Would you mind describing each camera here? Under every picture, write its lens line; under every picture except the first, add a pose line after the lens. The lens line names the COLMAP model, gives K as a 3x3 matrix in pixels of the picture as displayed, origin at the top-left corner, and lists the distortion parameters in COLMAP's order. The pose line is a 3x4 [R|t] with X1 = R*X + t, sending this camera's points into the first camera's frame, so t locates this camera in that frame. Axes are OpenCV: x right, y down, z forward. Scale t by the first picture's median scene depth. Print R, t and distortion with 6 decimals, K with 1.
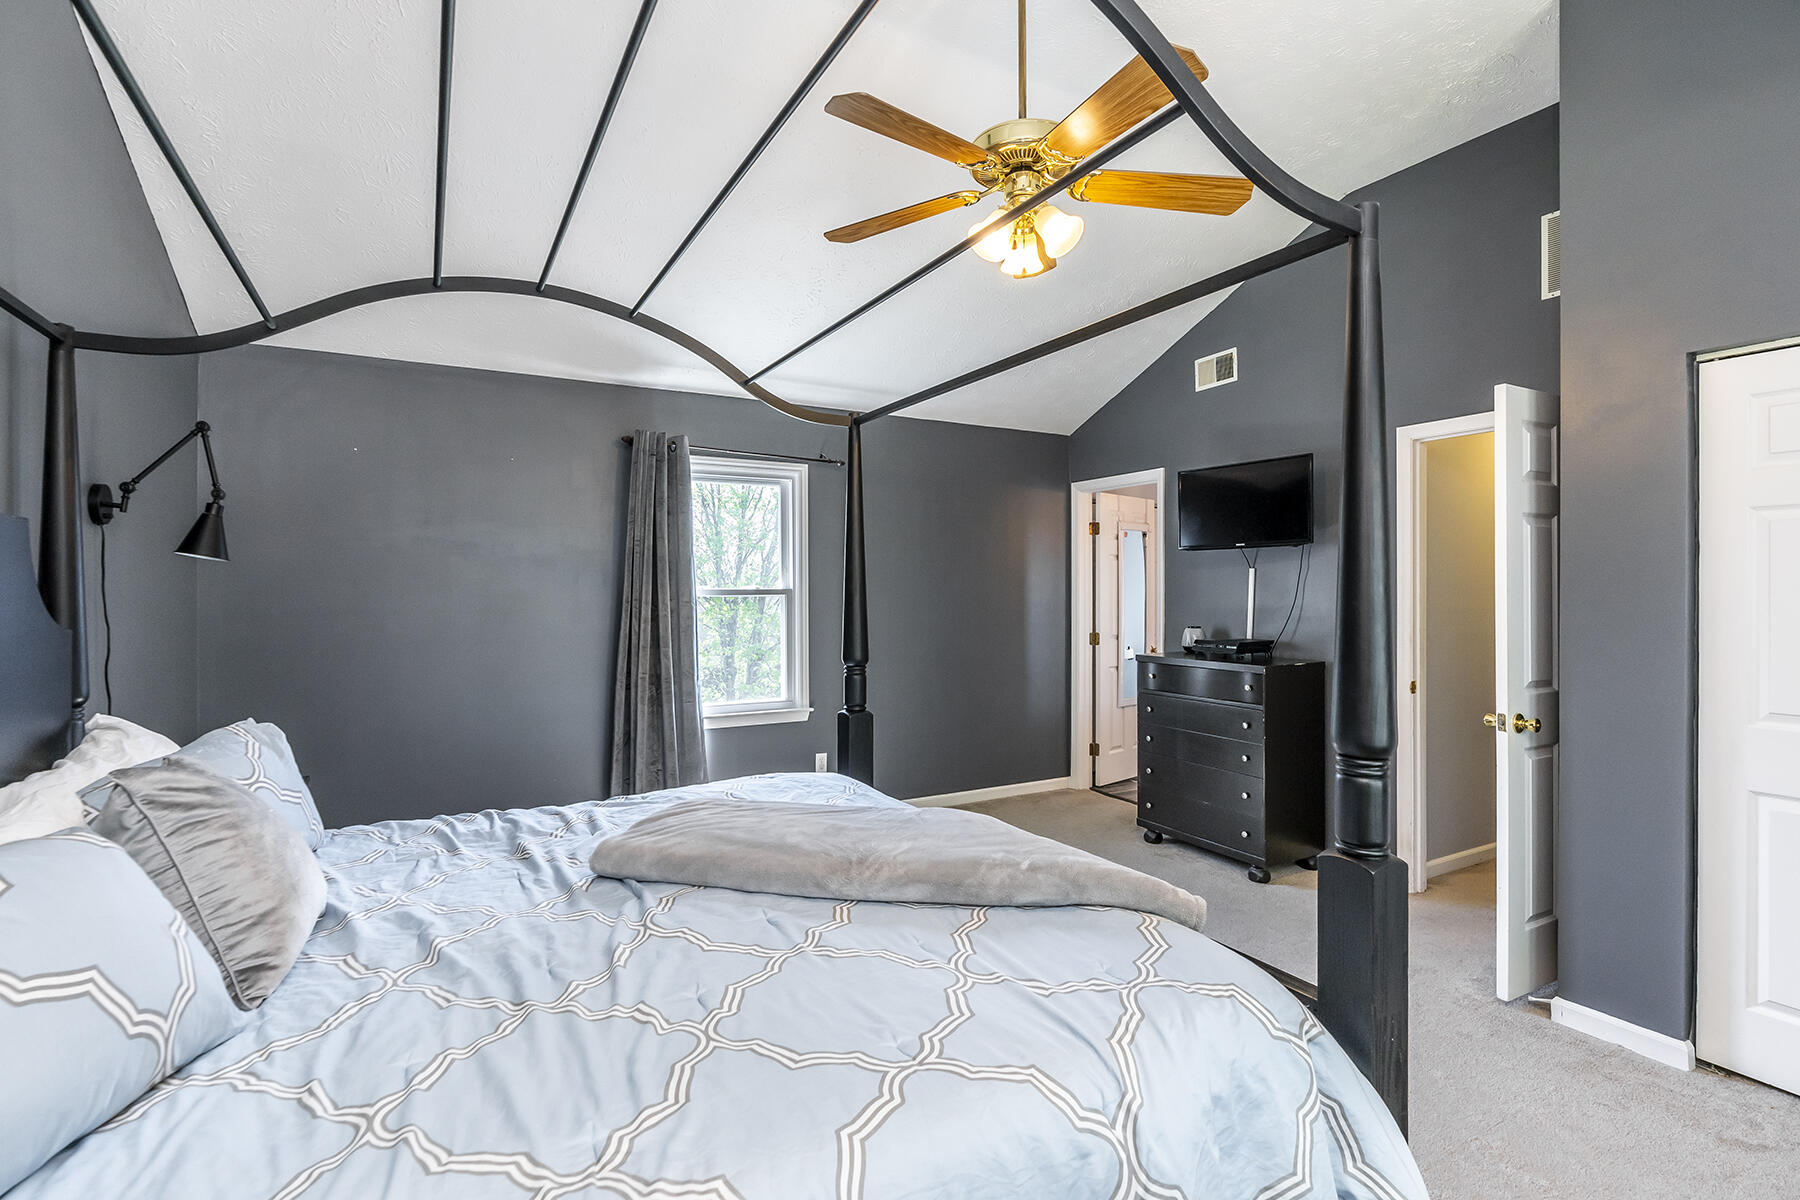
lens RADIAL K [[826.4, 0, 898.8], [0, 826.4, 592.6], [0, 0, 1]] dist [-0.002832, -0.000131]
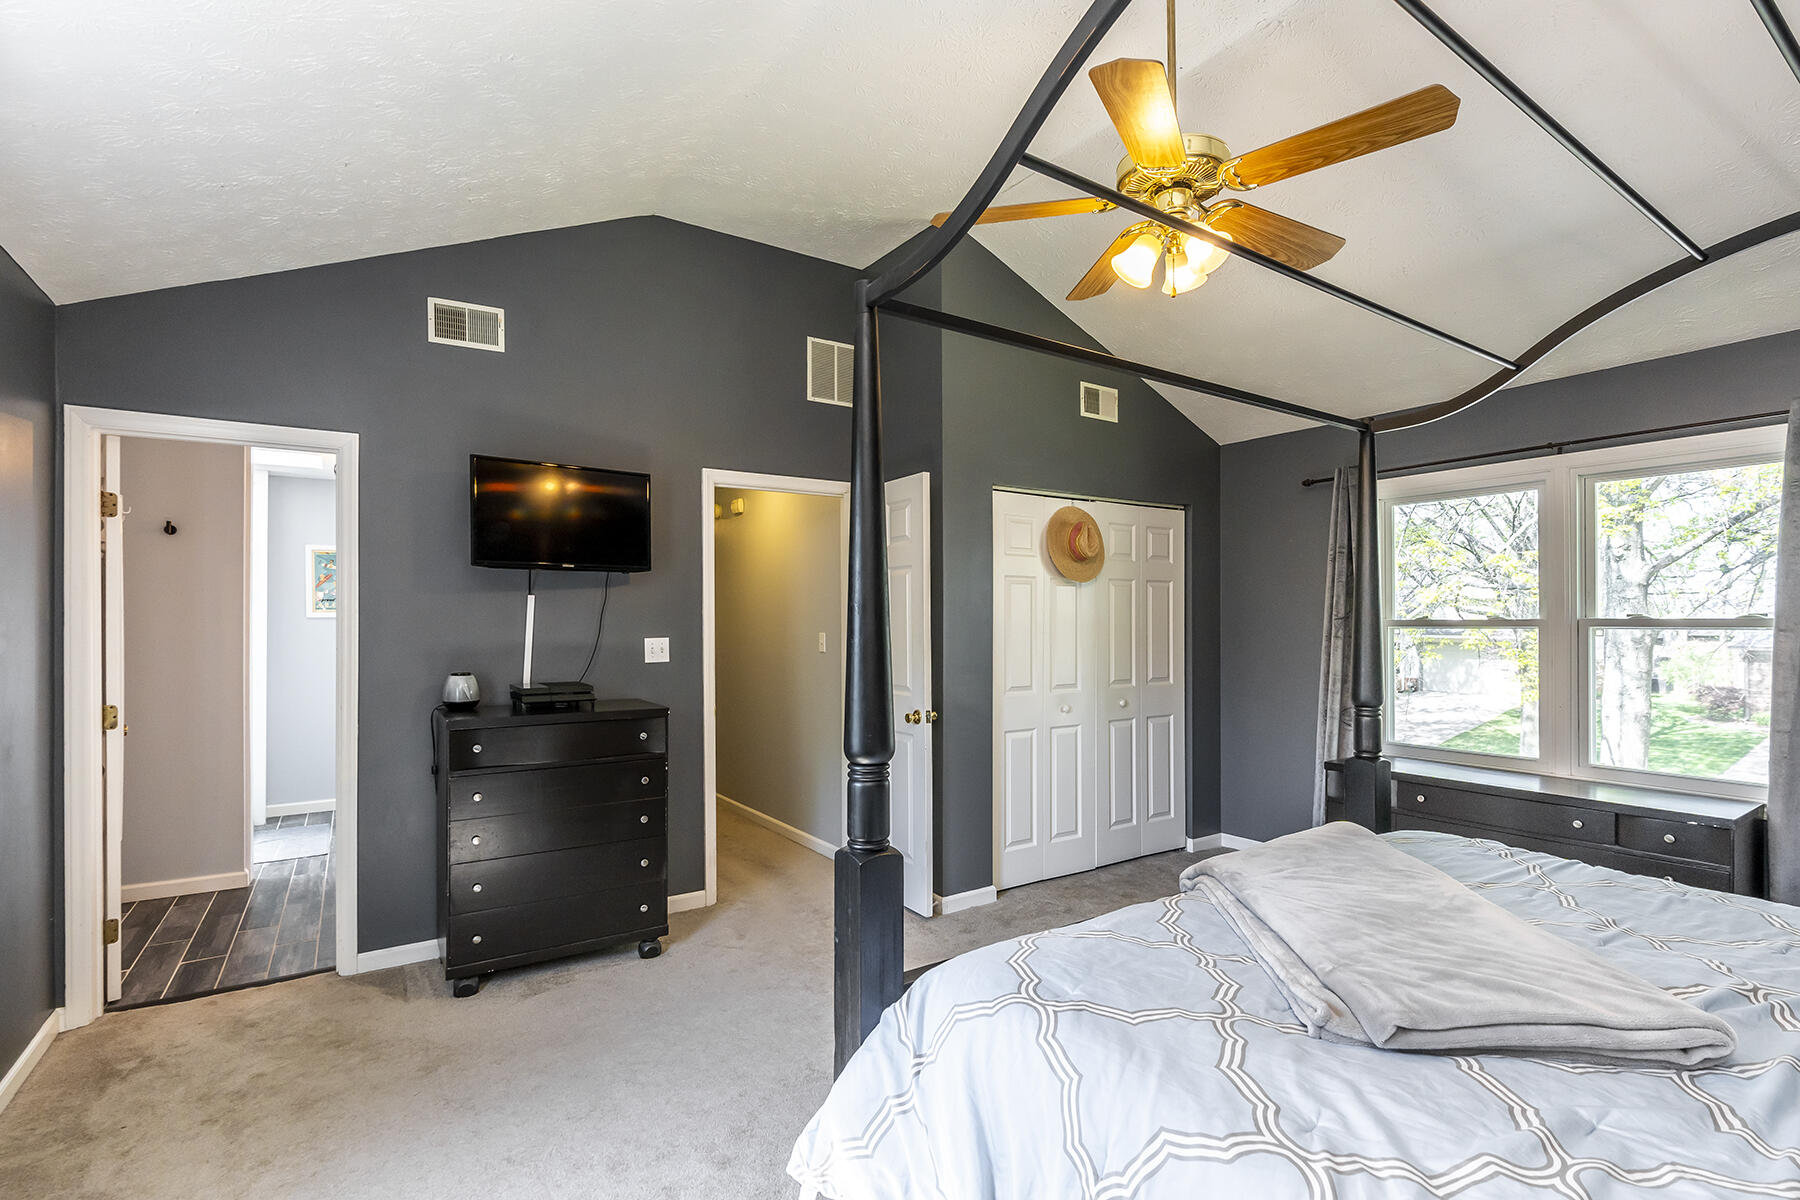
lens RADIAL K [[826.4, 0, 900.3], [0, 826.4, 612.6], [0, 0, 1]] dist [-0.002832, -0.000131]
pose [[-0.061505, 0.006397, 0.998086, -0.473779], [0.005661, 0.999966, -0.006060, -0.006265], [-0.998091, 0.005278, -0.061540, 0.821320]]
